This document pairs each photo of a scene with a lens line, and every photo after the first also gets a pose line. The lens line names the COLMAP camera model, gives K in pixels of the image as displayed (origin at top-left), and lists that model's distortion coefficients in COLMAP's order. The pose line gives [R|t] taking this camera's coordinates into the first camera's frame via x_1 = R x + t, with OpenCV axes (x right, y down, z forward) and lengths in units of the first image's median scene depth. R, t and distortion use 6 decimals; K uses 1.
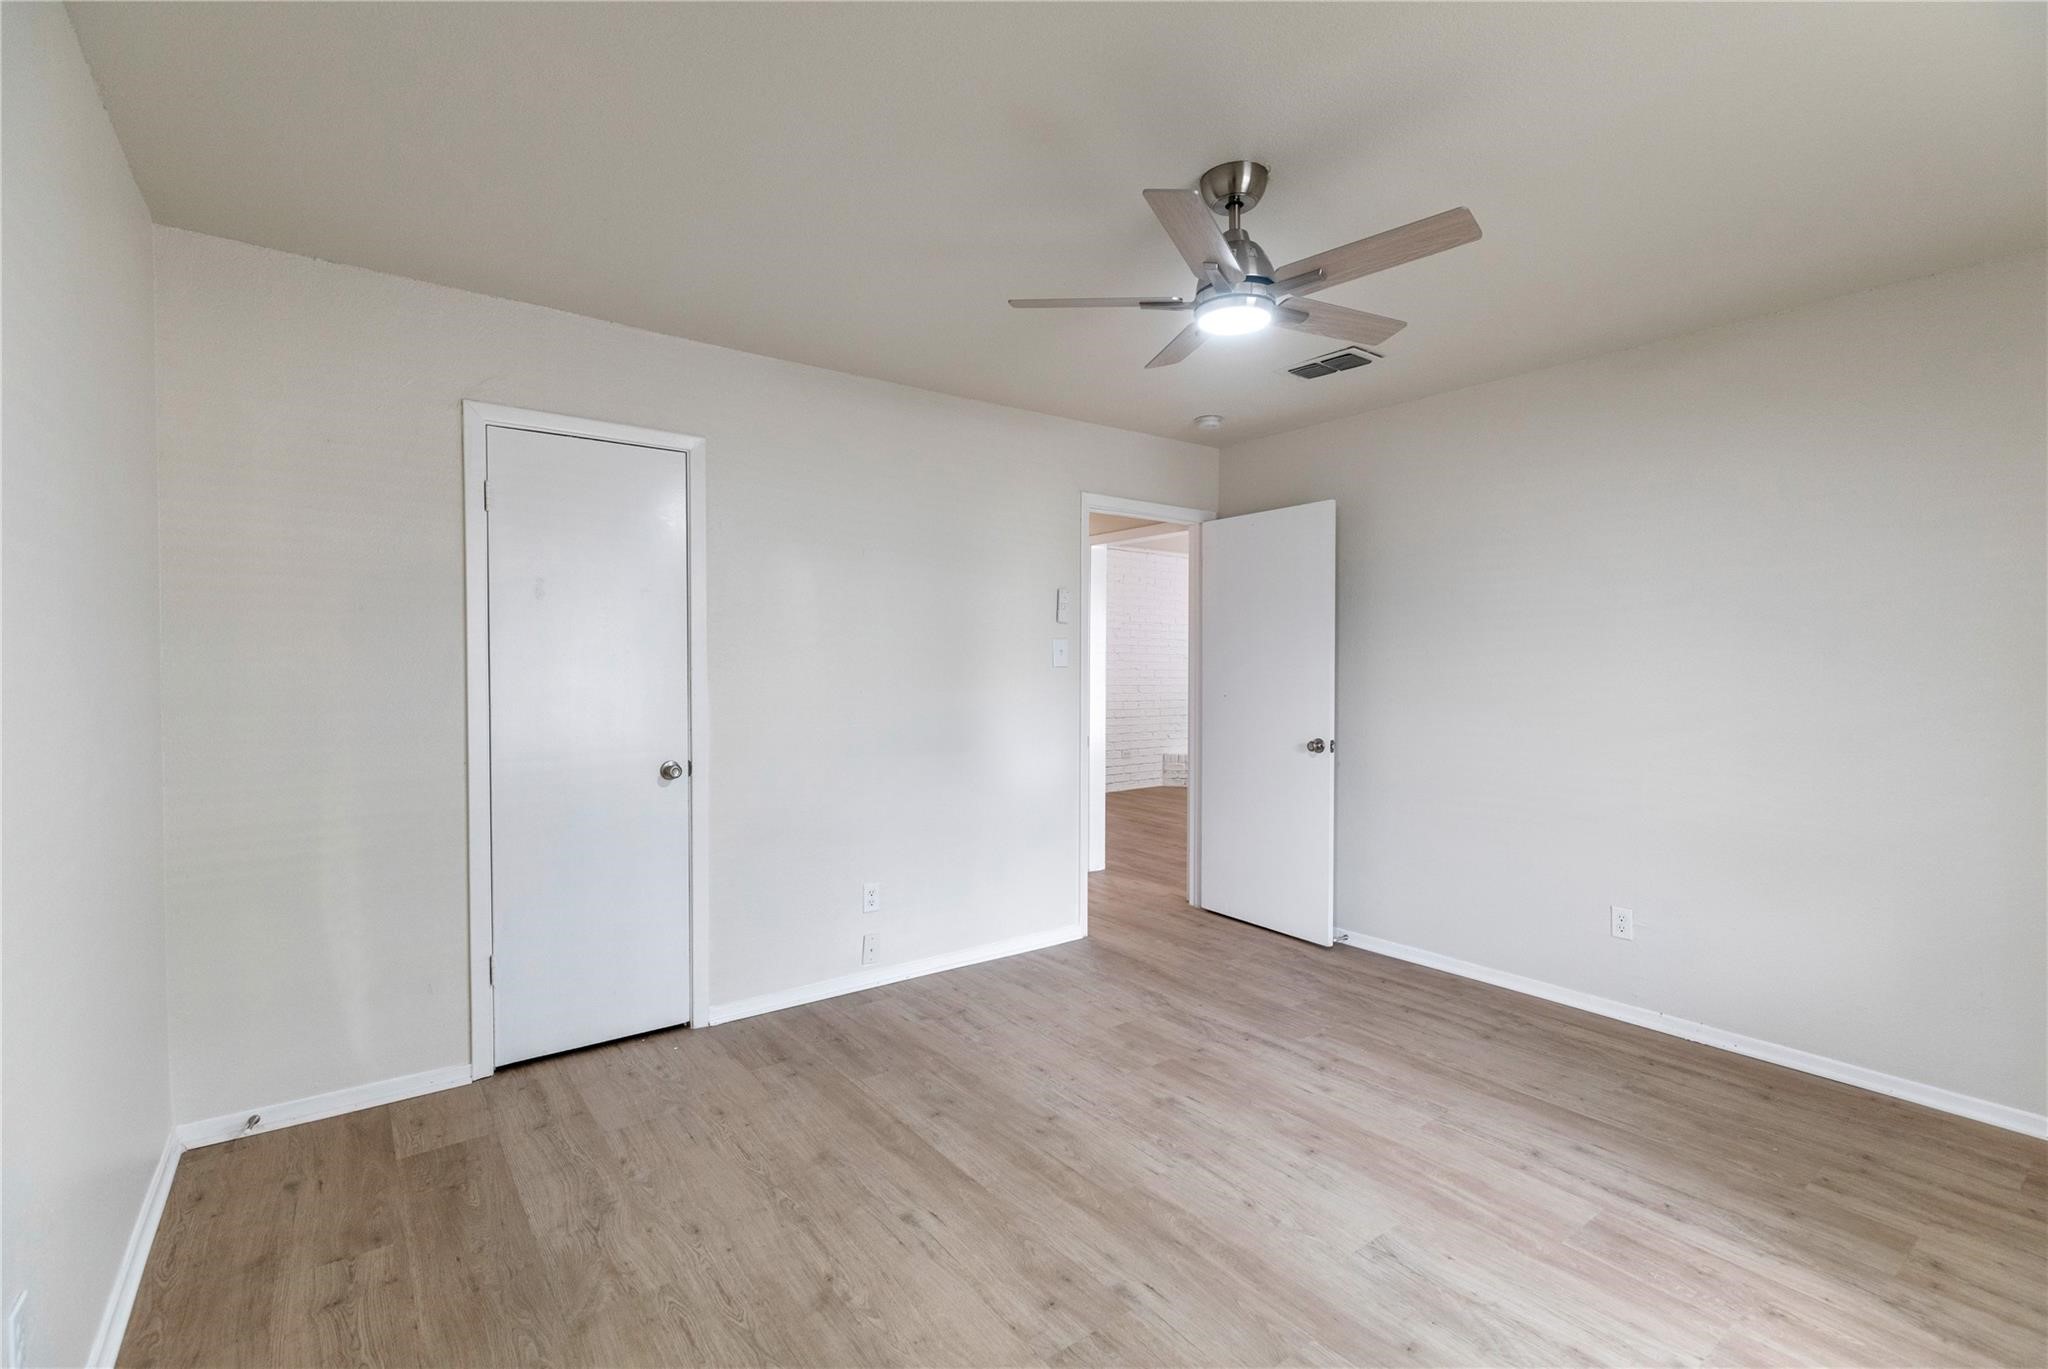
lens RADIAL K [[951.8, 0, 1011.8], [0, 951.8, 677.4], [0, 0, 1]] dist [0.011108, -0.000017]
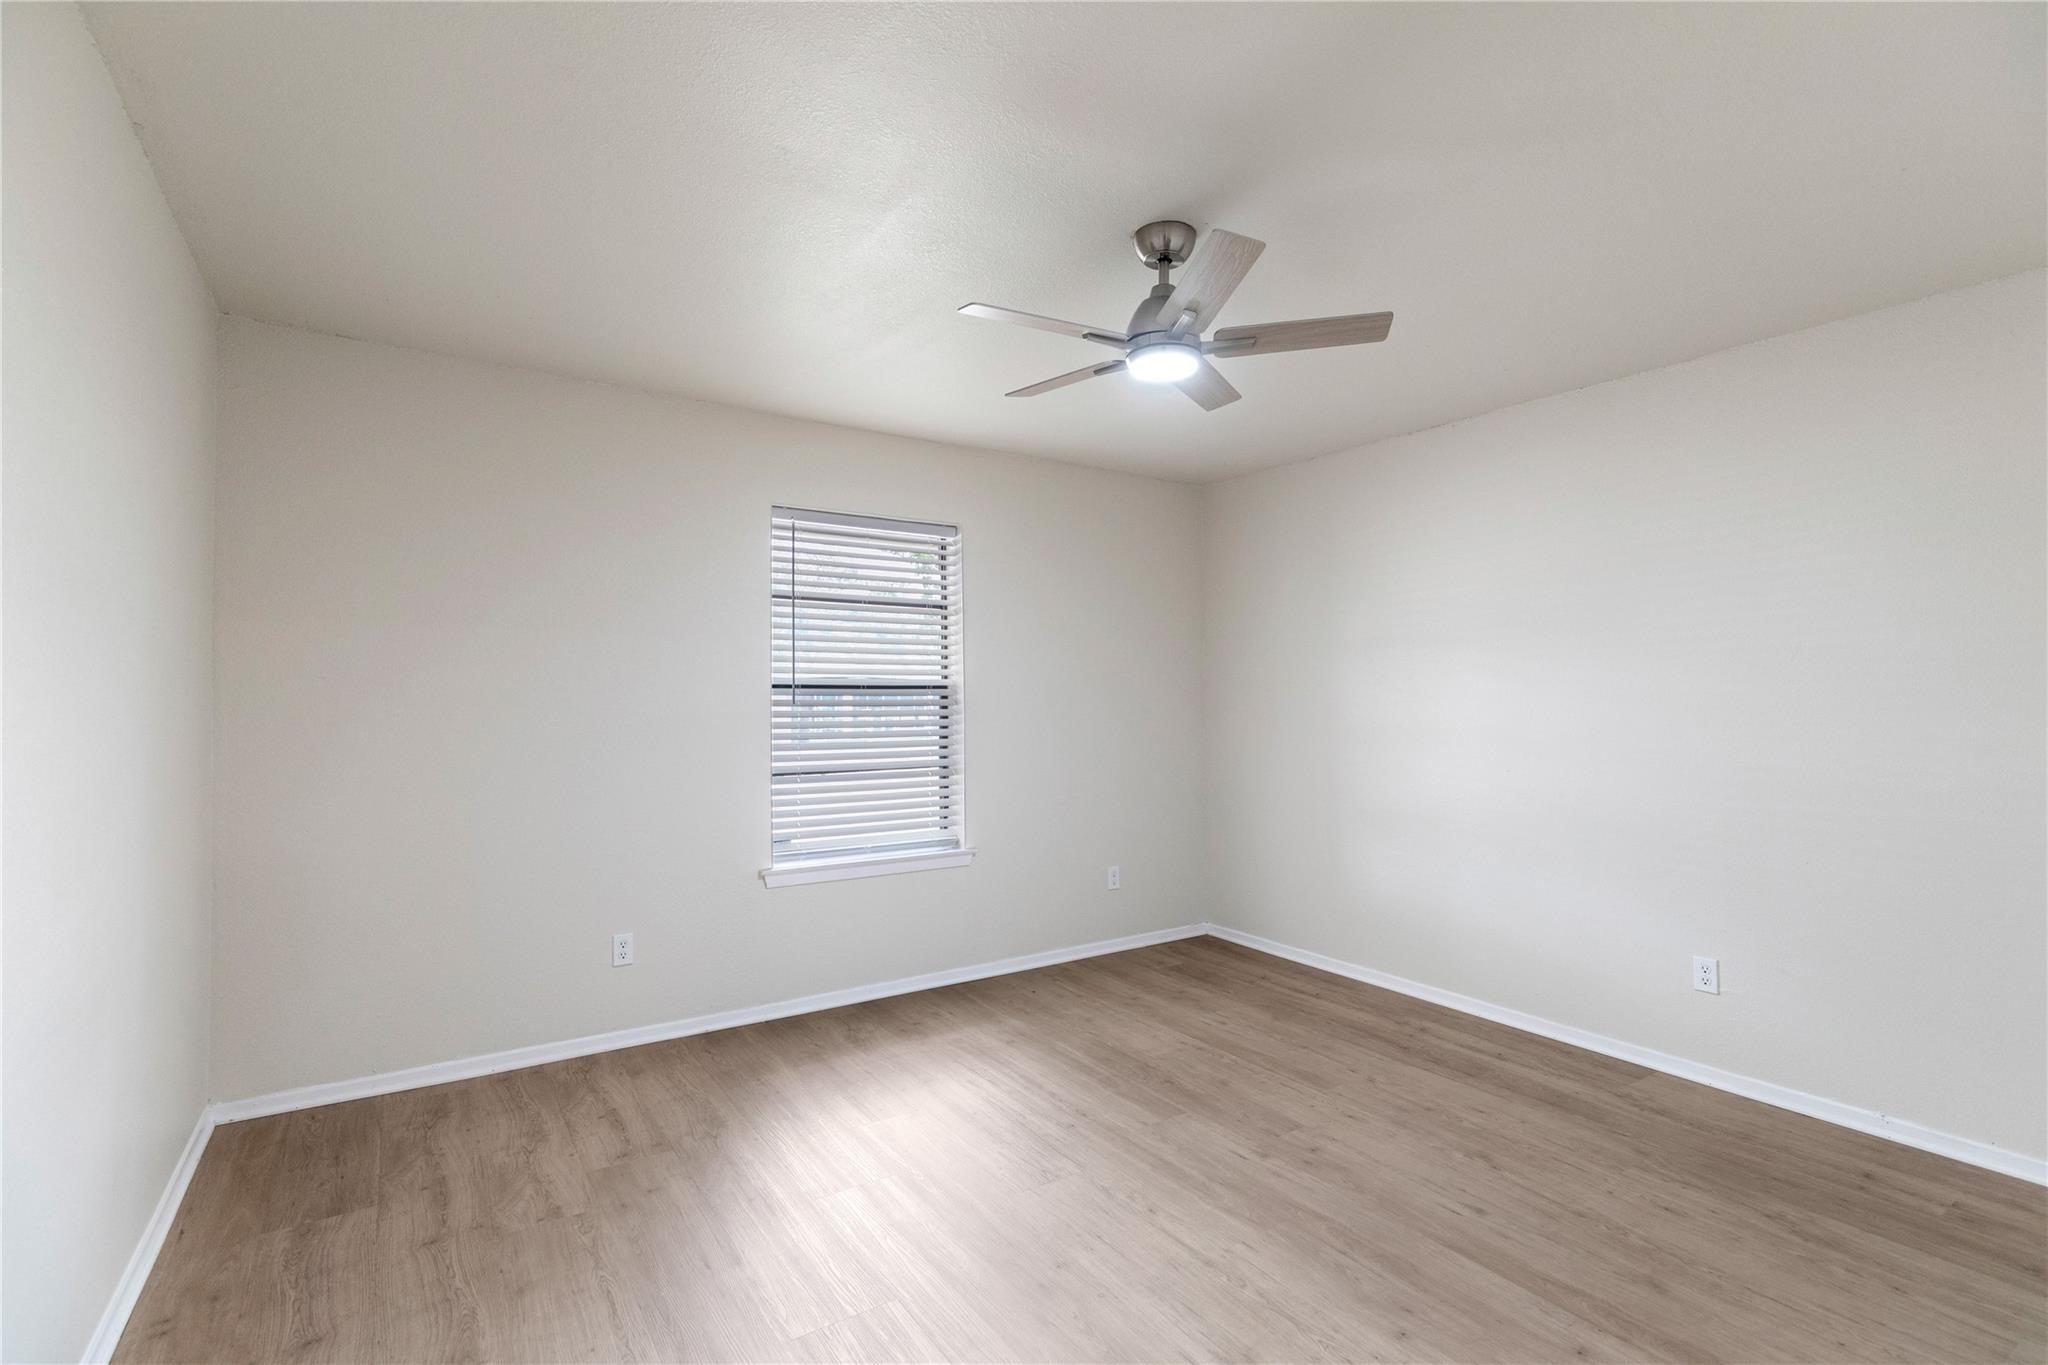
lens RADIAL K [[951.8, 0, 1011.8], [0, 951.8, 675.4], [0, 0, 1]] dist [0.011108, -0.000017]
pose [[-0.998831, -0.005161, 0.048062, 0.353162], [-0.005832, 0.999887, -0.013833, -0.010679], [-0.047985, -0.014097, -0.998749, 2.052496]]
